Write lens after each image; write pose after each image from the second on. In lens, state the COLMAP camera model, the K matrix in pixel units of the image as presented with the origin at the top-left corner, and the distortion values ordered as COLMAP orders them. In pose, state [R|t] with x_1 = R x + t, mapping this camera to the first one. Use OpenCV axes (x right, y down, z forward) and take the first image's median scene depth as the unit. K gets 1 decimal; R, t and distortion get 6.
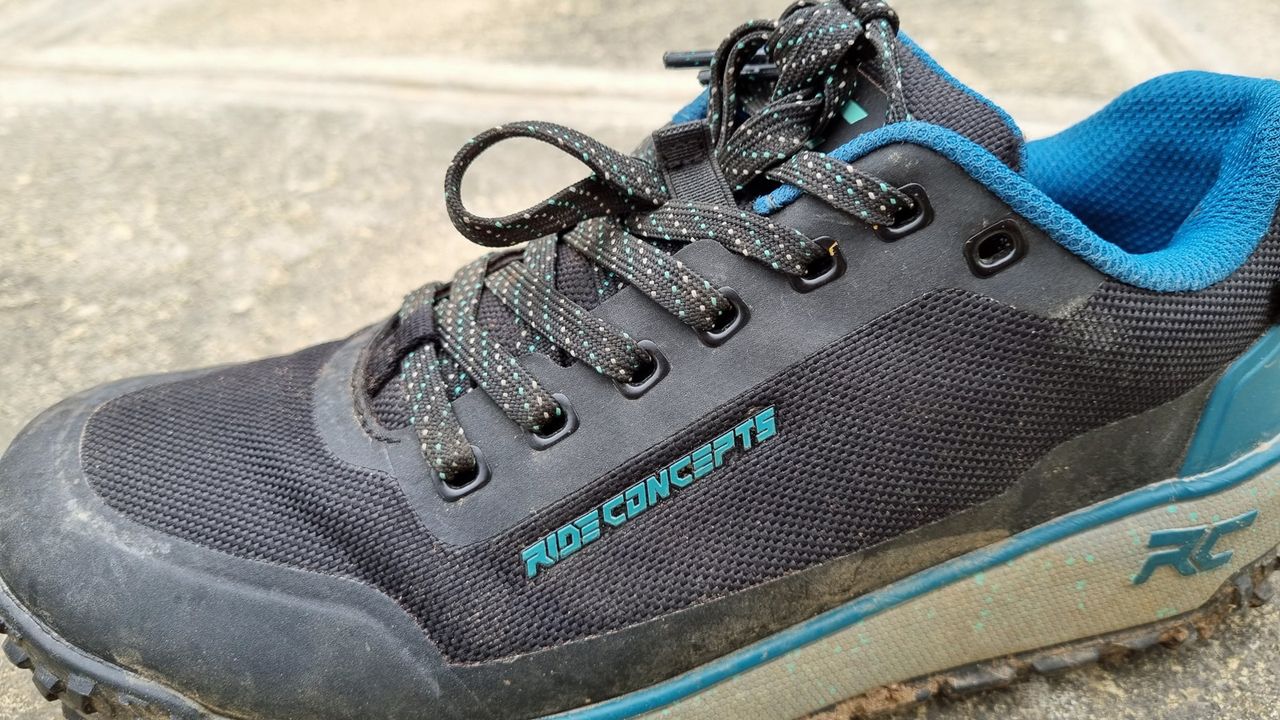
lens RADIAL K [[1030.7, 0, 640.0], [0, 1030.7, 360.0], [0, 0, 1]] dist [-0.000494, -0.004794]
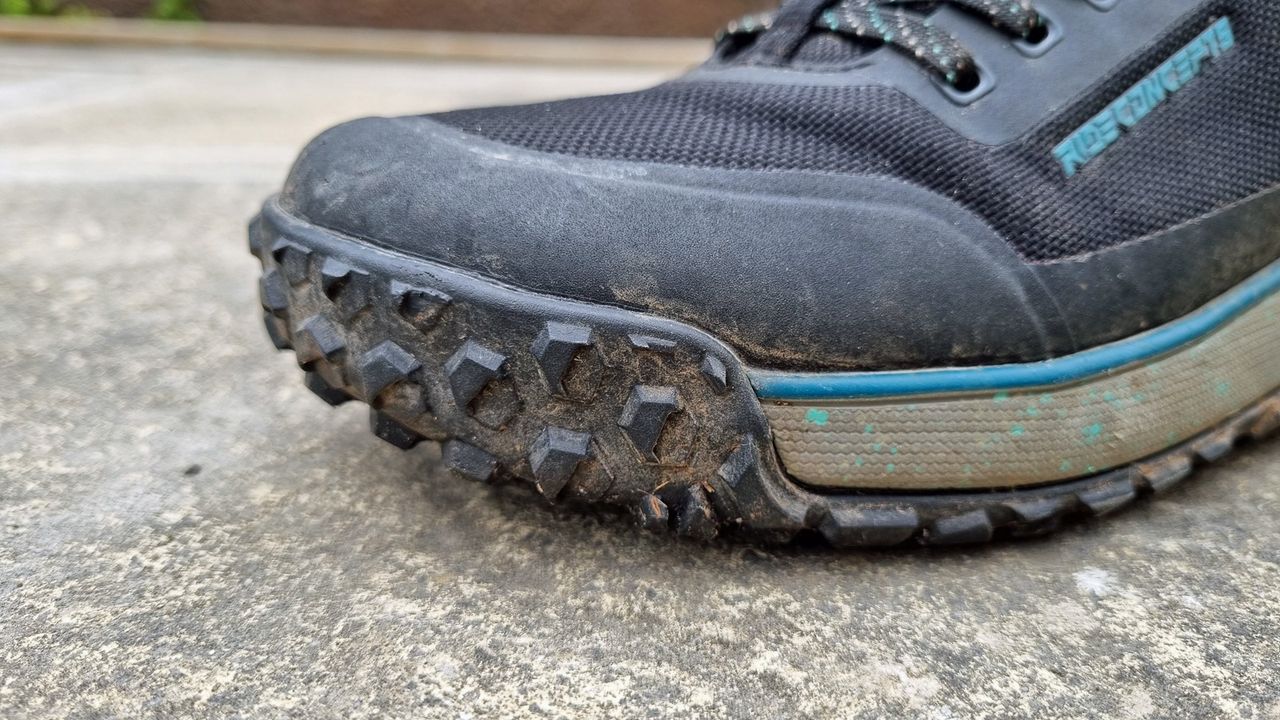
lens RADIAL K [[1030.7, 0, 640.0], [0, 1030.7, 360.0], [0, 0, 1]] dist [-0.000494, -0.004794]
pose [[0.945122, -0.057835, 0.321557, -0.738859], [0.150041, 0.951117, -0.269934, 0.539607], [-0.290226, 0.303367, 0.907600, 0.362953]]
